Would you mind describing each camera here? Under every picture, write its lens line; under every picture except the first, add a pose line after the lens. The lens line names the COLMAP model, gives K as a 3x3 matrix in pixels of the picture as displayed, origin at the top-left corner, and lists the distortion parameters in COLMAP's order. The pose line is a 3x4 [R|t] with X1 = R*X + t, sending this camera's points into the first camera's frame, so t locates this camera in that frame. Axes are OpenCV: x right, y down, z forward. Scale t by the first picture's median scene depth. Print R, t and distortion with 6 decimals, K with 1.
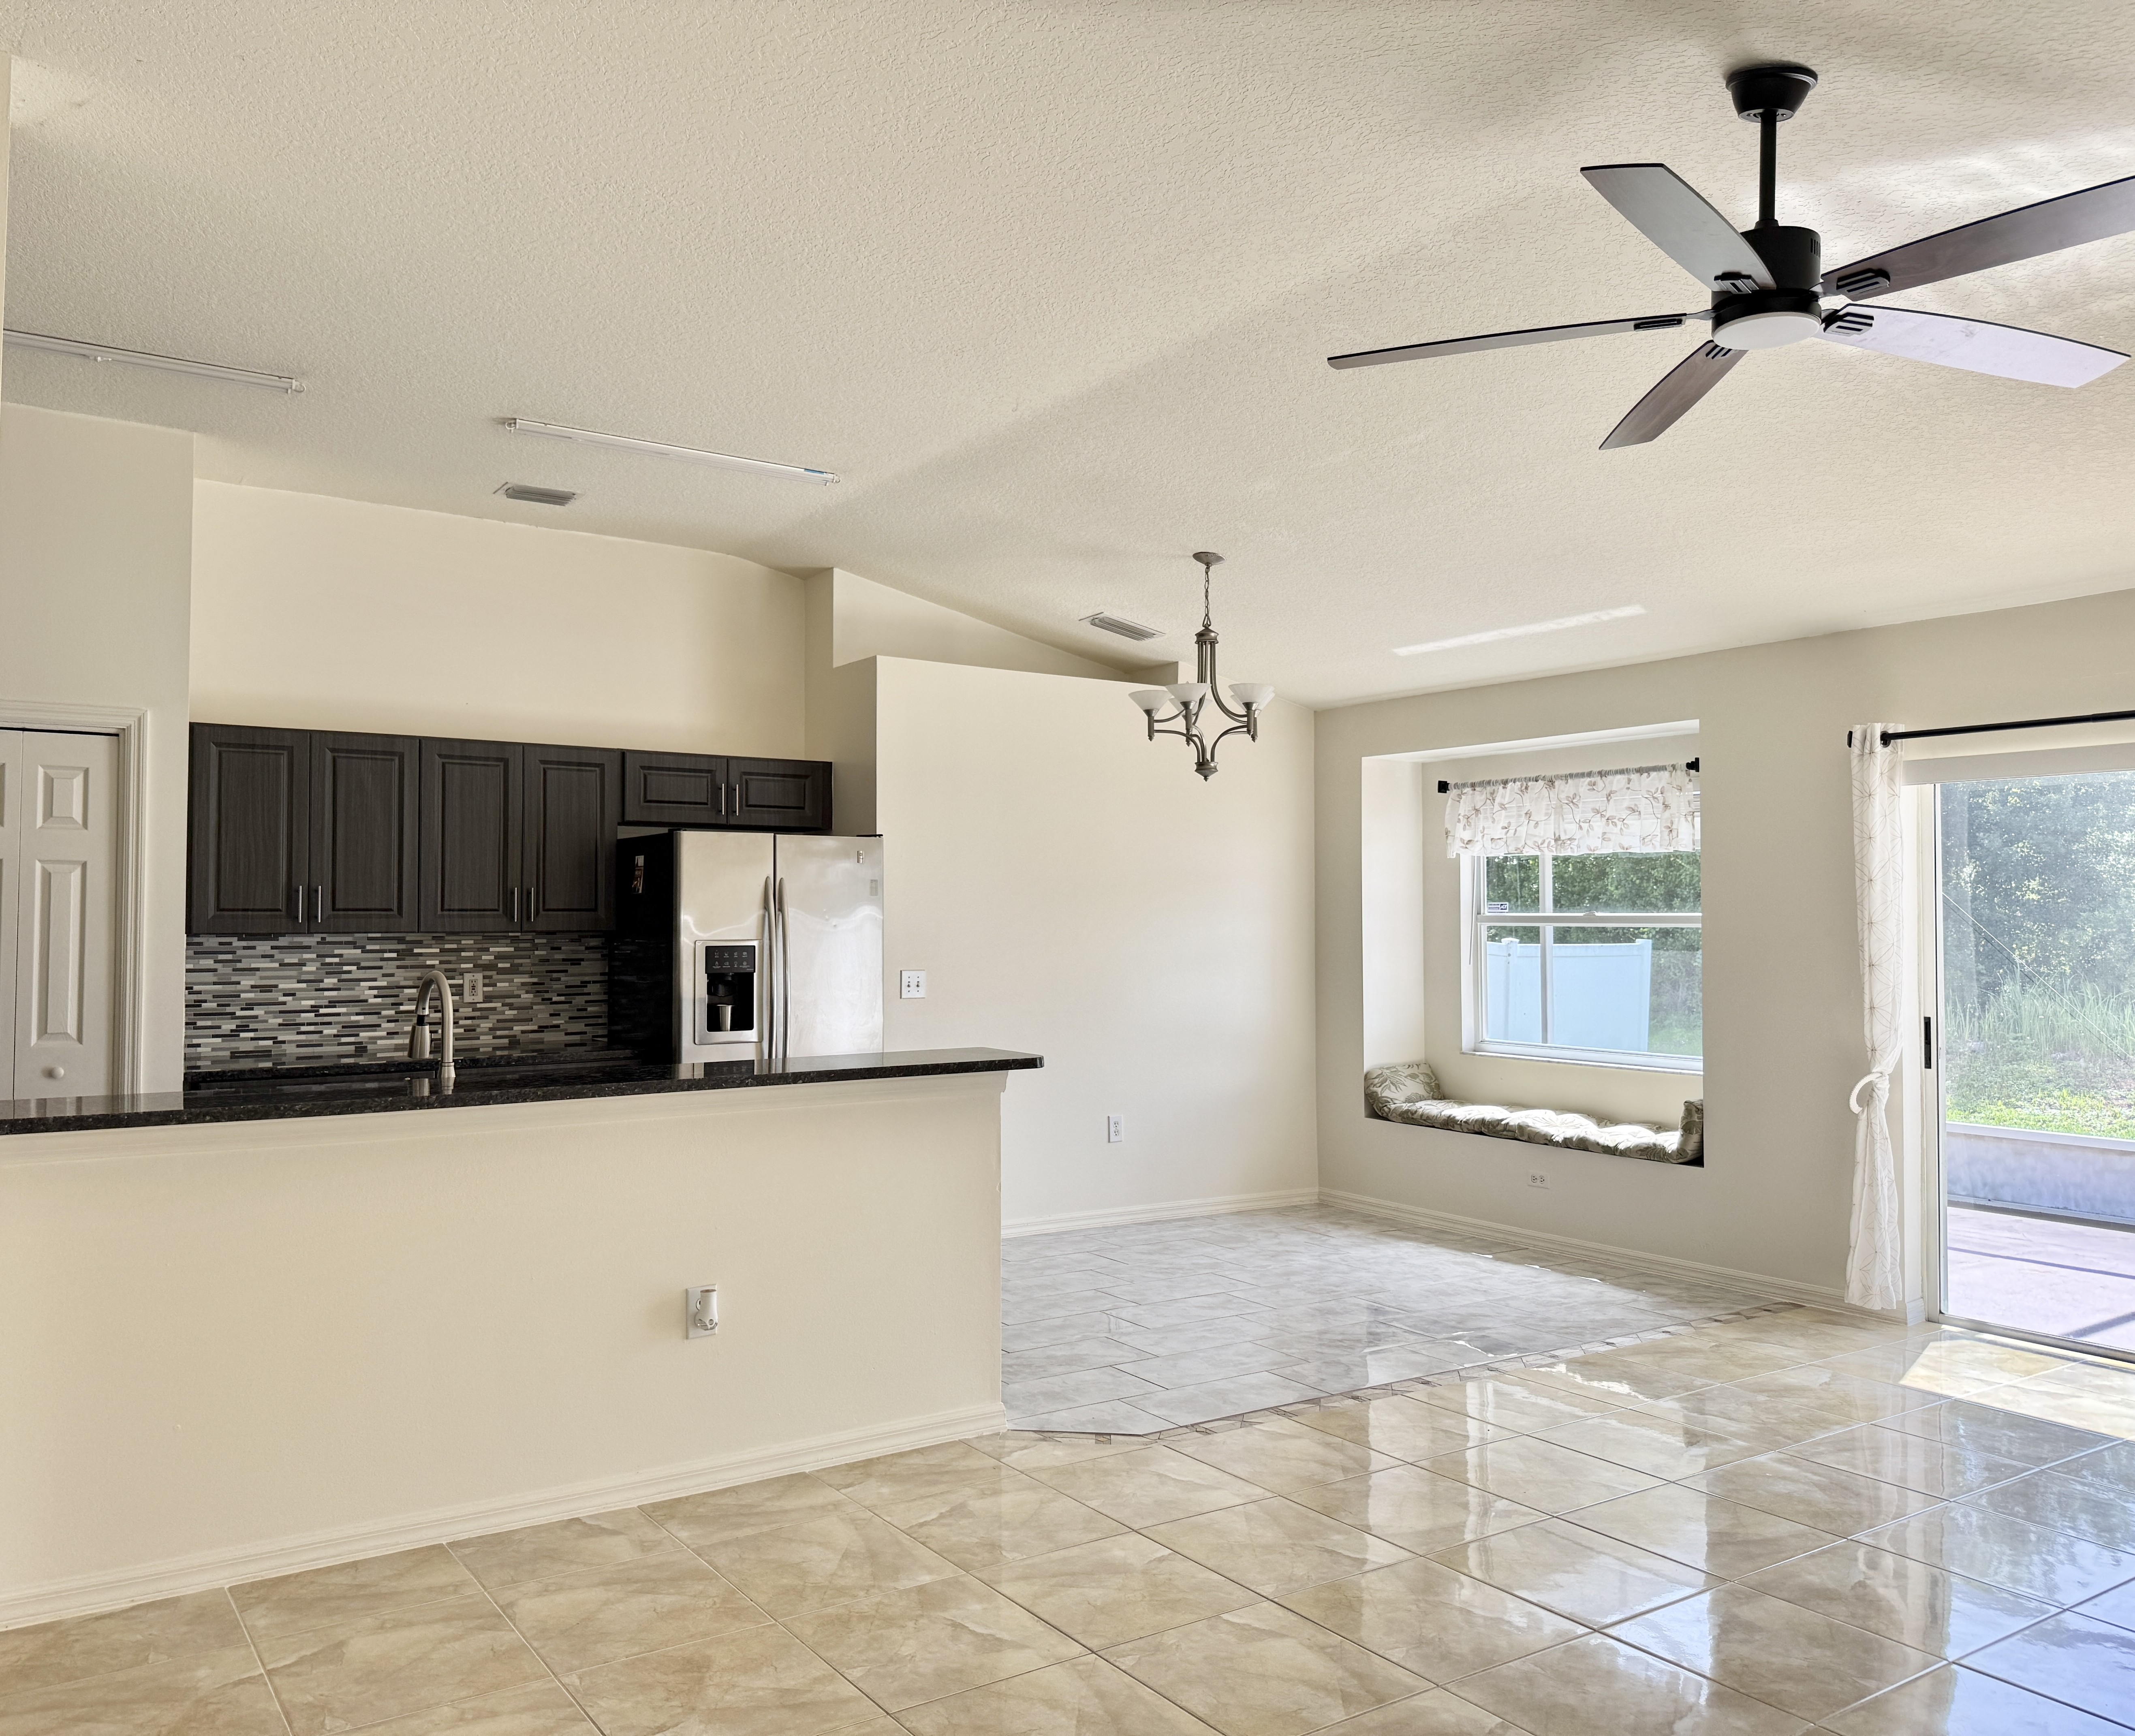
lens RADIAL K [[1651.8, 0, 948.1], [0, 1651.8, 835.1], [0, 0, 1]] dist [0.046274, -0.012015]
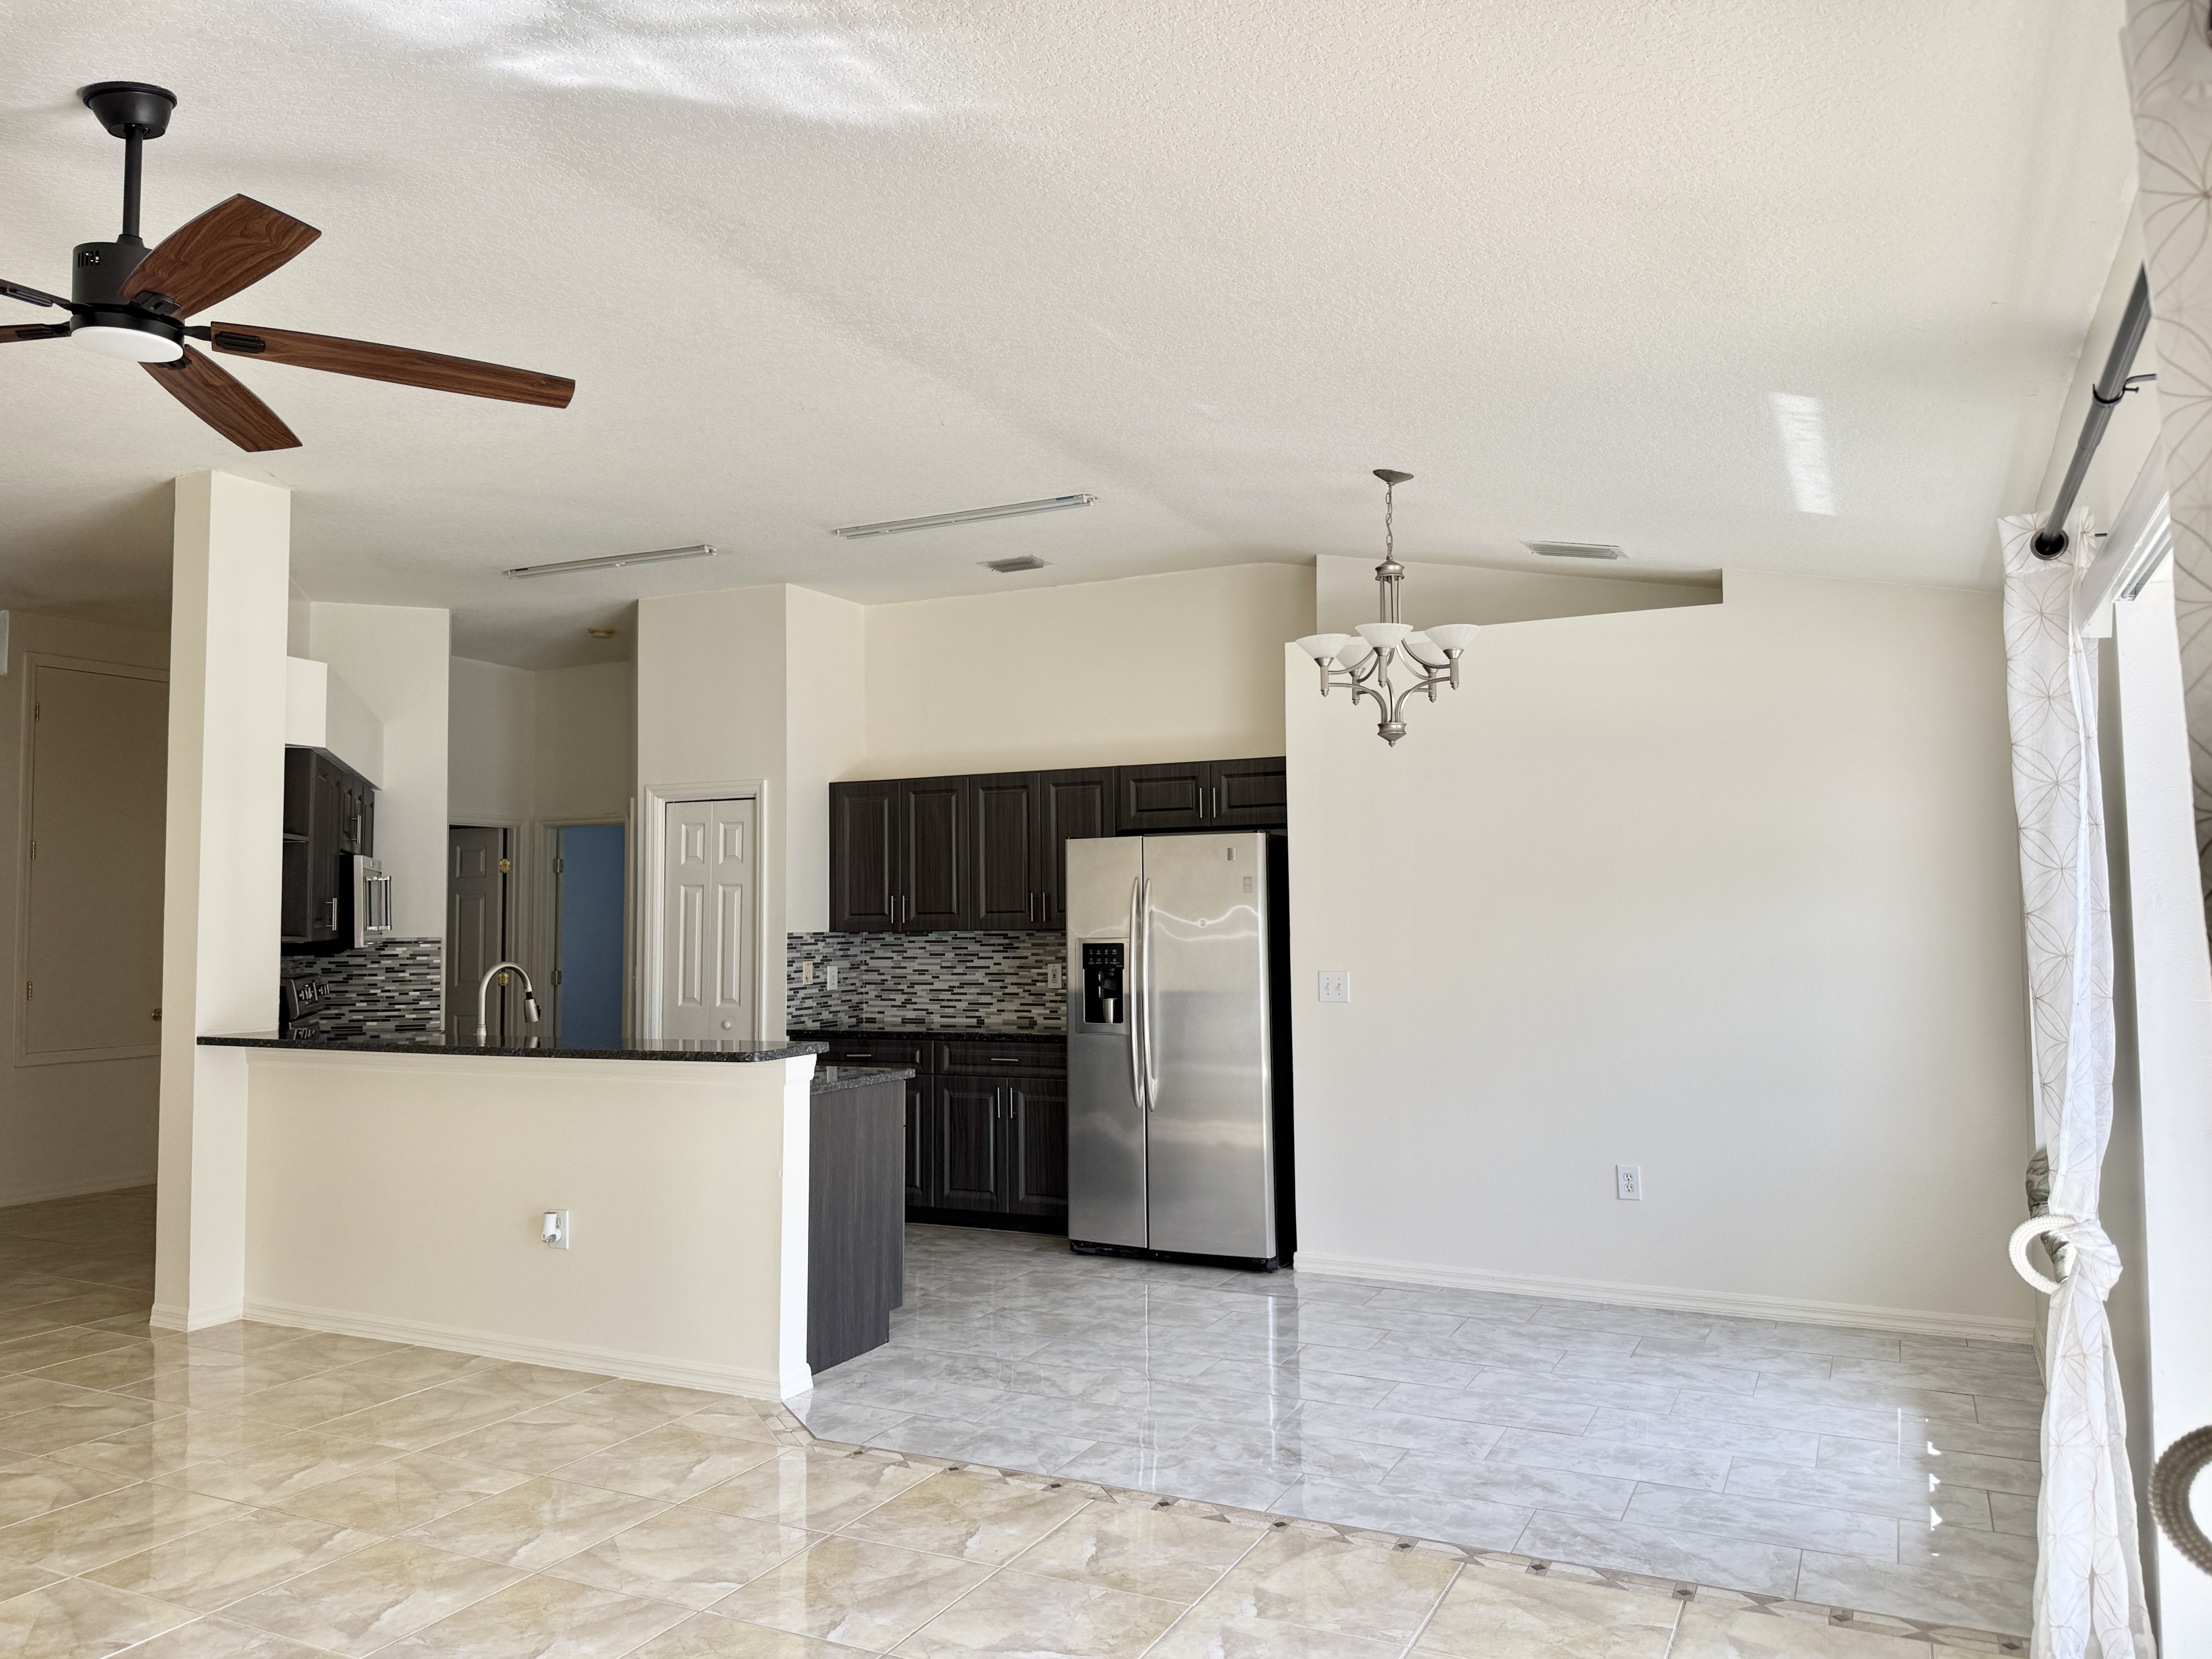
lens RADIAL K [[1573.6, 0, 1084.9], [0, 1573.6, 794.1], [0, 0, 1]] dist [0.051536, -0.060477]
pose [[0.513108, -0.073054, -0.855209, 0.746936], [0.055429, 0.997112, -0.051920, 0.022968], [0.856532, -0.020763, 0.515676, 0.466040]]
